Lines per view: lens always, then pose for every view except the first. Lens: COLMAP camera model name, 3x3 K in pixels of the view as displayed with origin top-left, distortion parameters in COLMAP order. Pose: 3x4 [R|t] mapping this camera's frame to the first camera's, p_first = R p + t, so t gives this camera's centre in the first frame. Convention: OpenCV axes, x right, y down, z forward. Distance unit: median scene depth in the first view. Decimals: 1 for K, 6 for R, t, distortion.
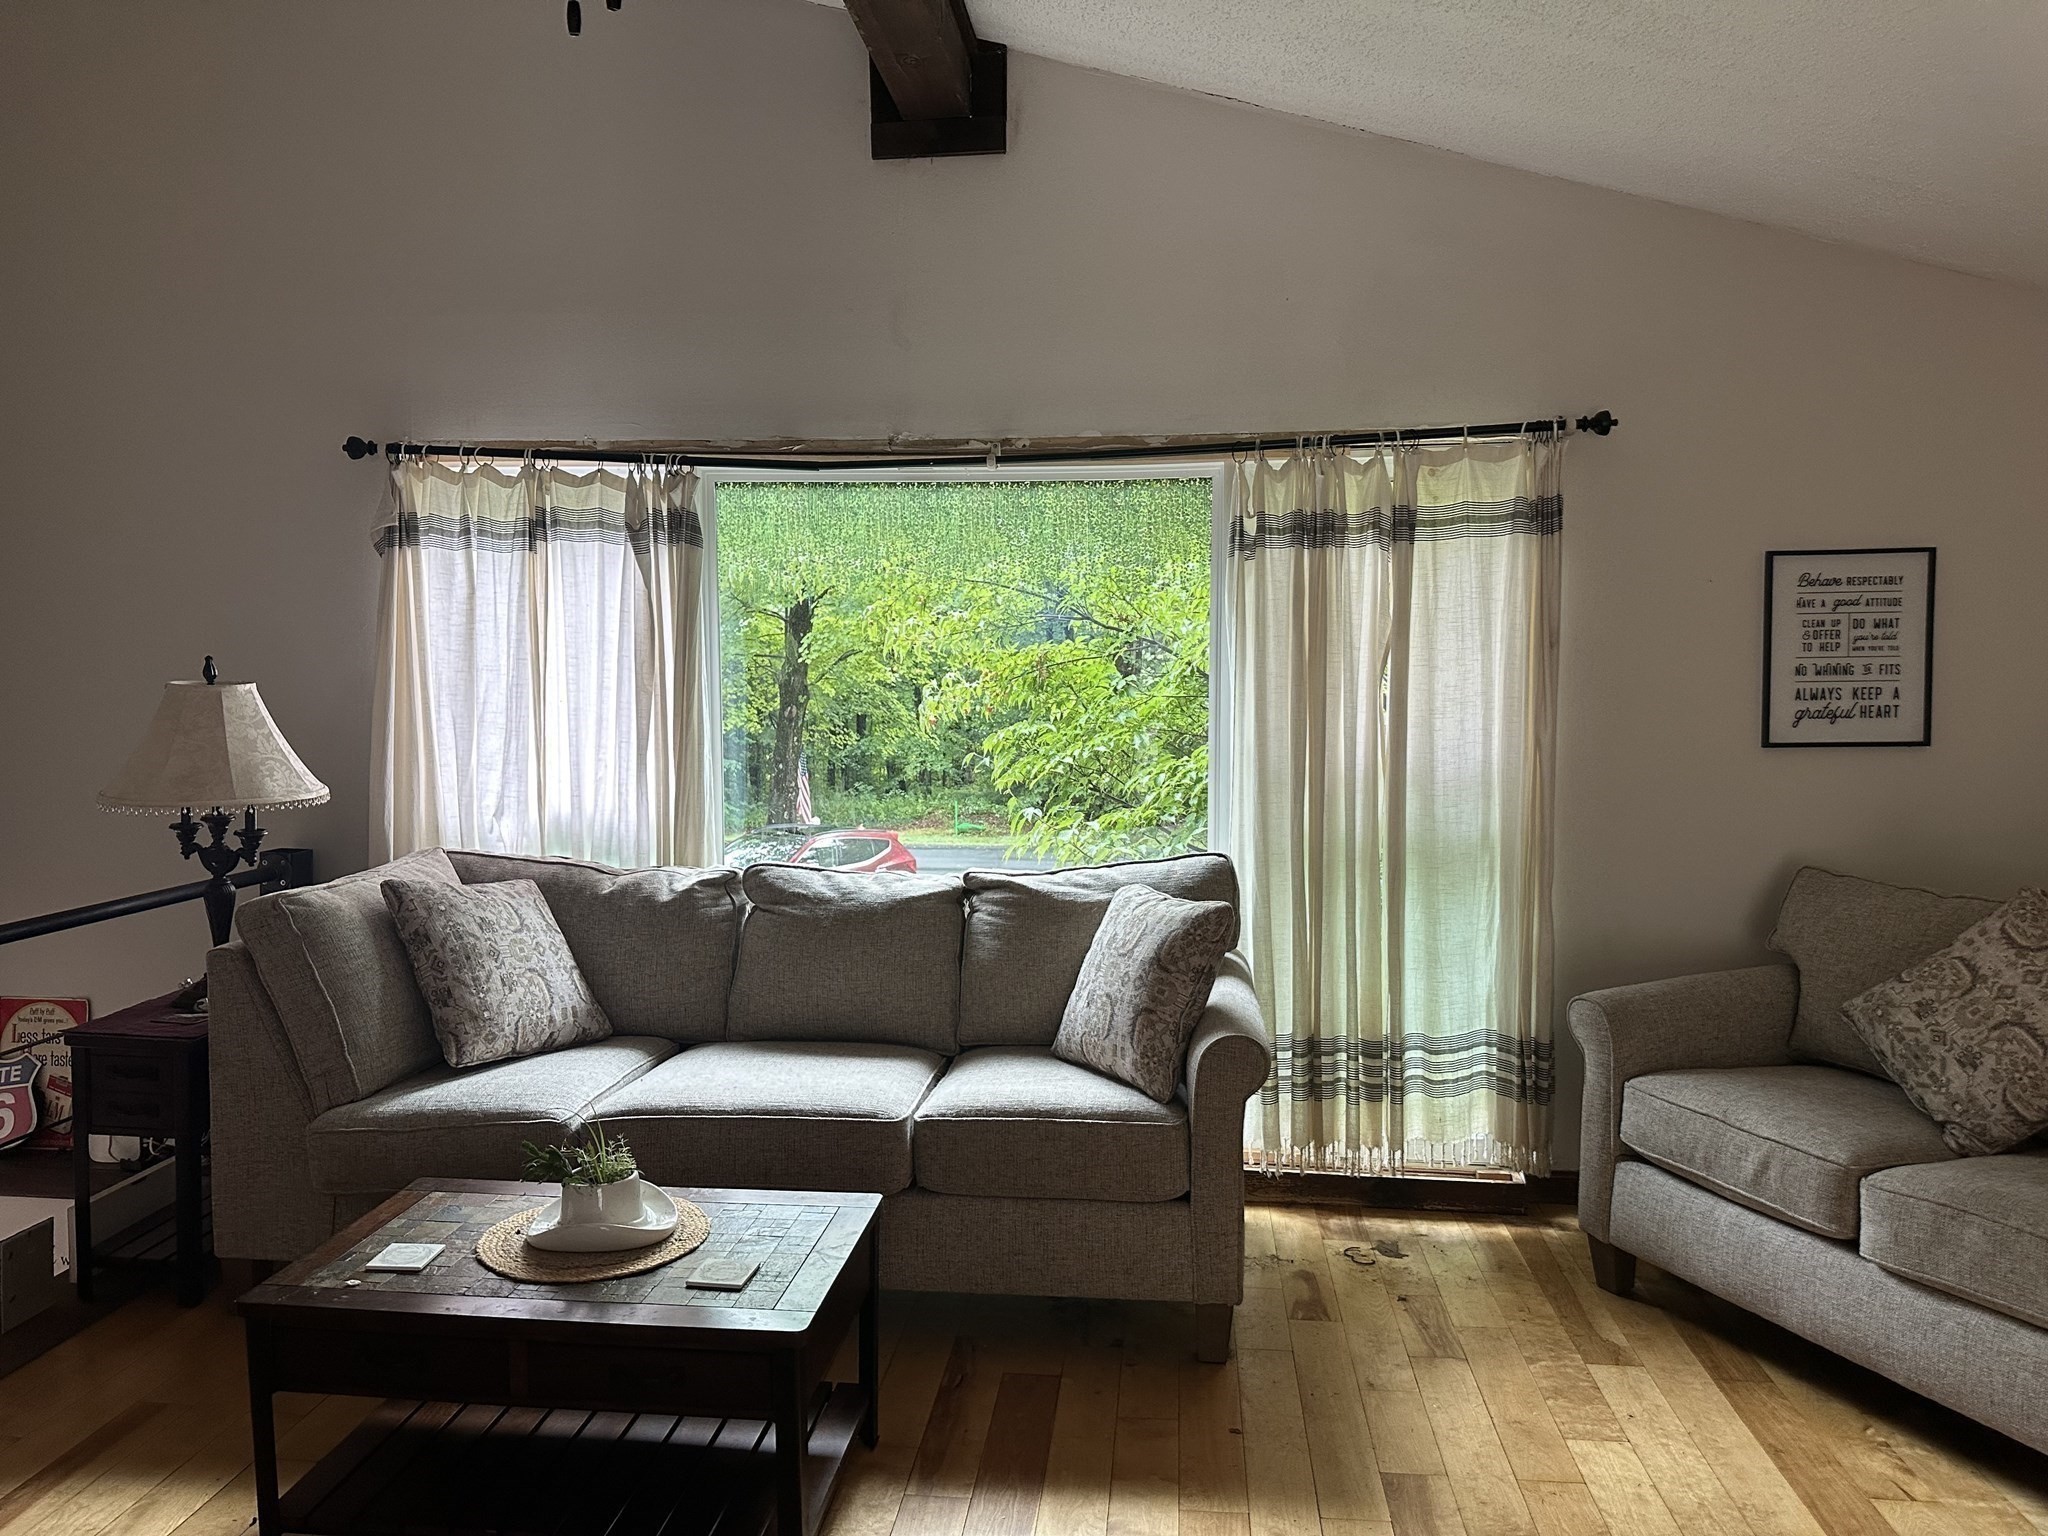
lens RADIAL K [[1441.8, 0, 1027.8], [0, 1441.8, 767.9], [0, 0, 1]] dist [-0.009108, -0.001520]
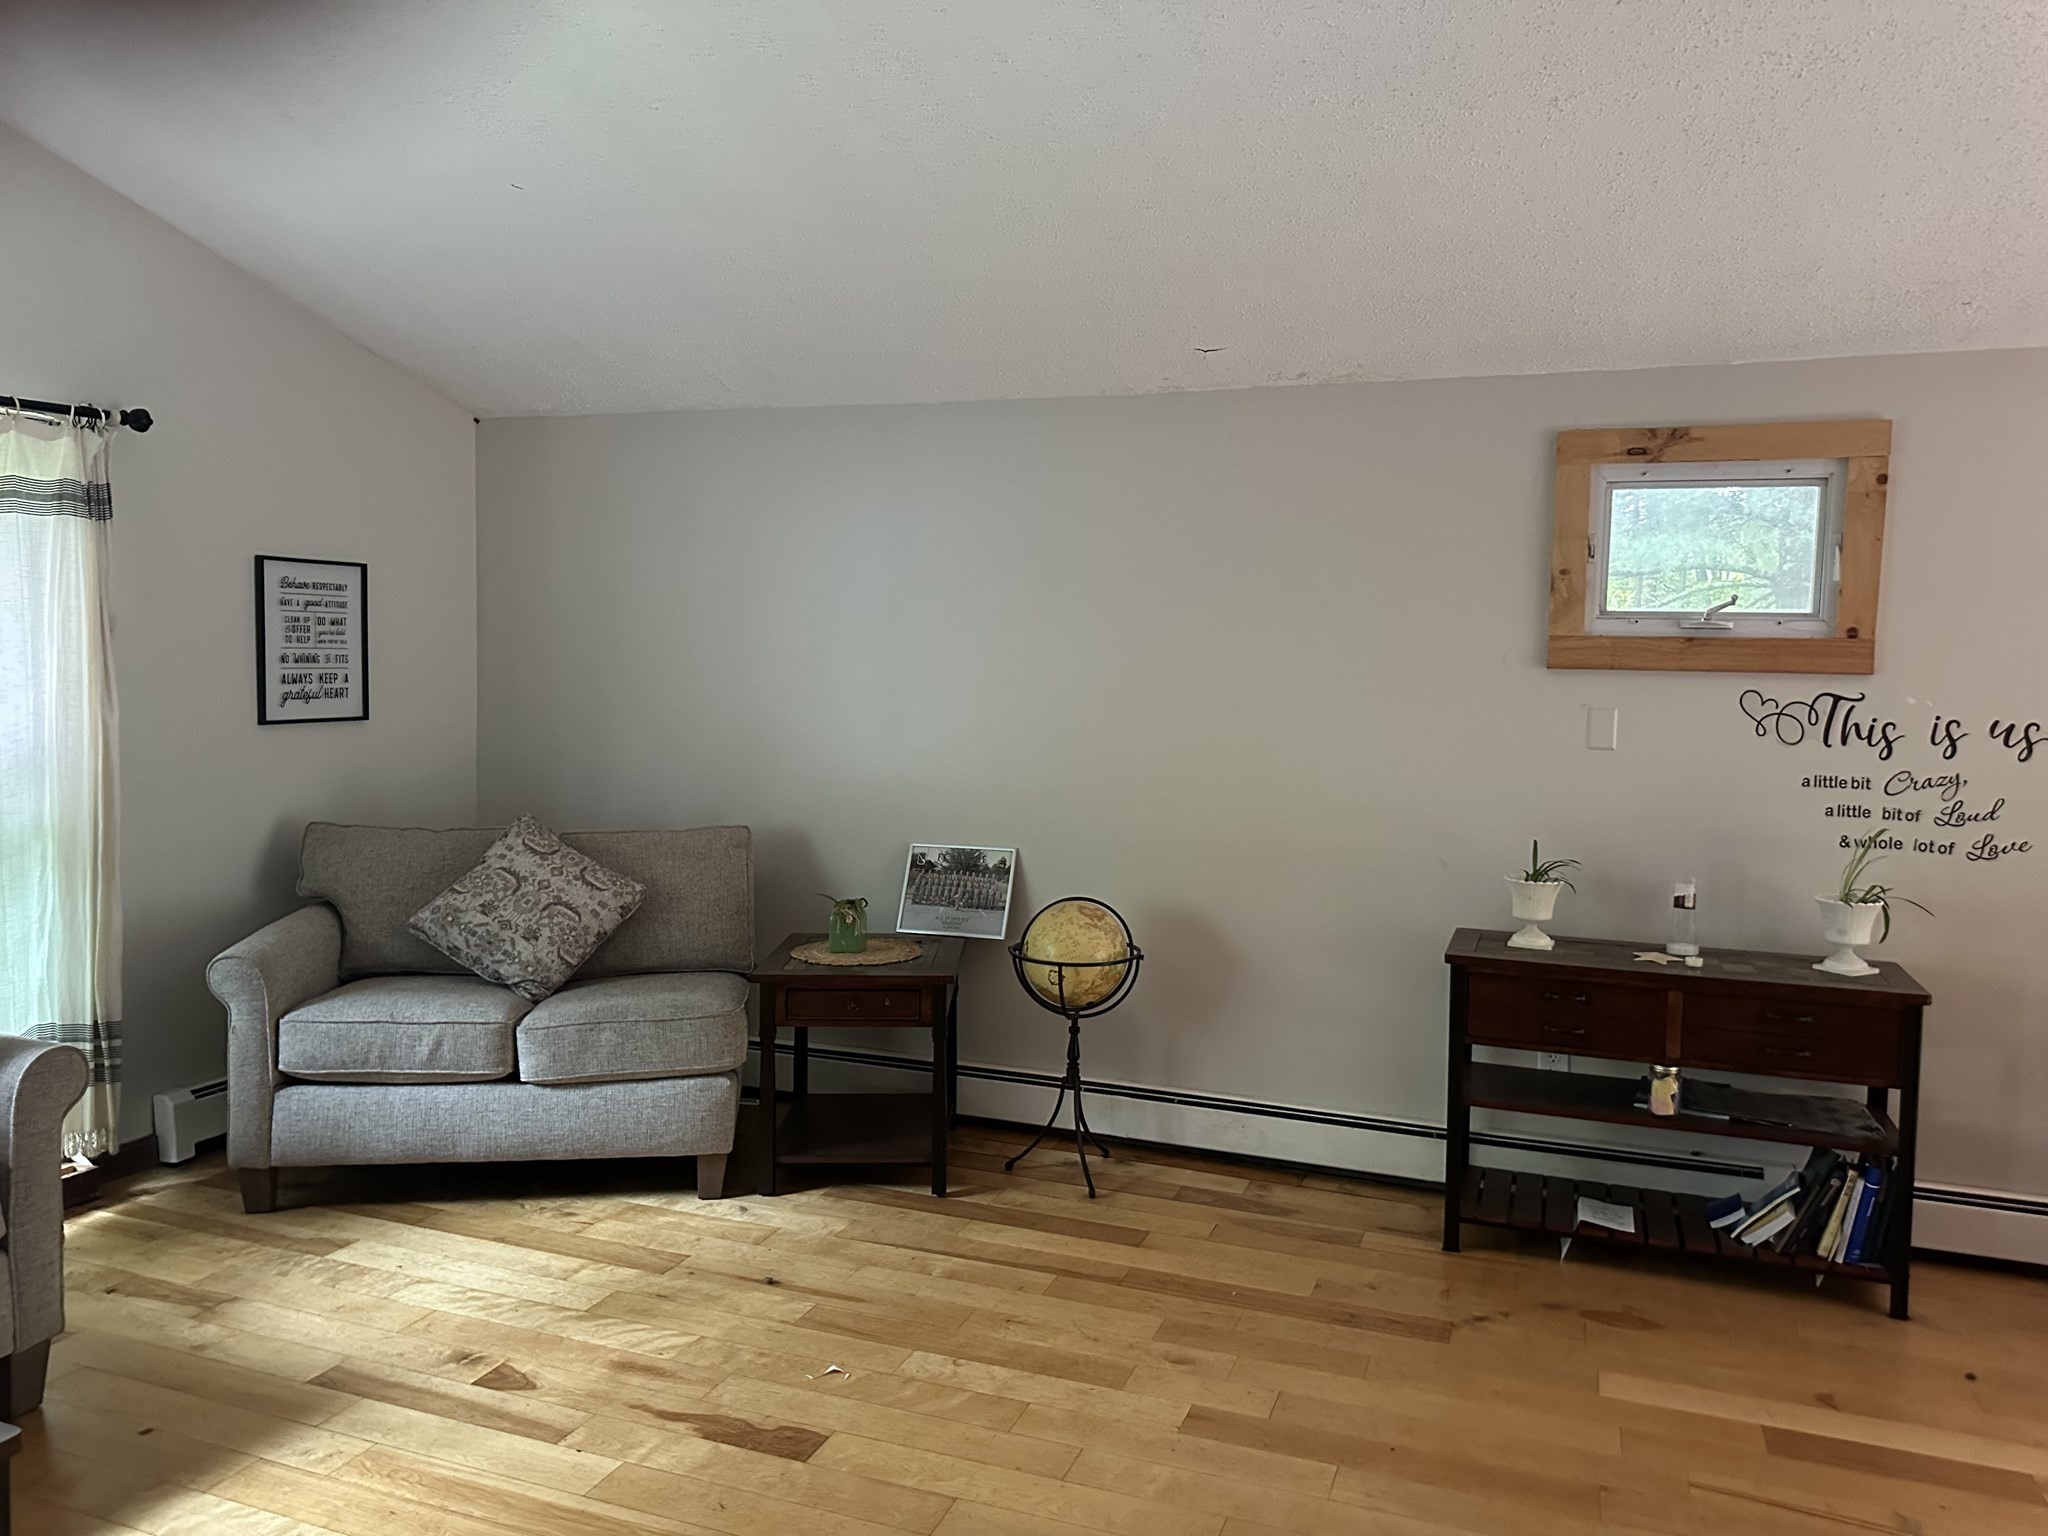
lens RADIAL K [[1441.8, 0, 1031.4], [0, 1441.8, 761.4], [0, 0, 1]] dist [-0.009108, -0.001520]
pose [[0.239154, -0.052167, 0.969579, -0.544011], [0.043885, 0.998116, 0.042877, -0.008624], [-0.969989, 0.032296, 0.240993, 0.144225]]
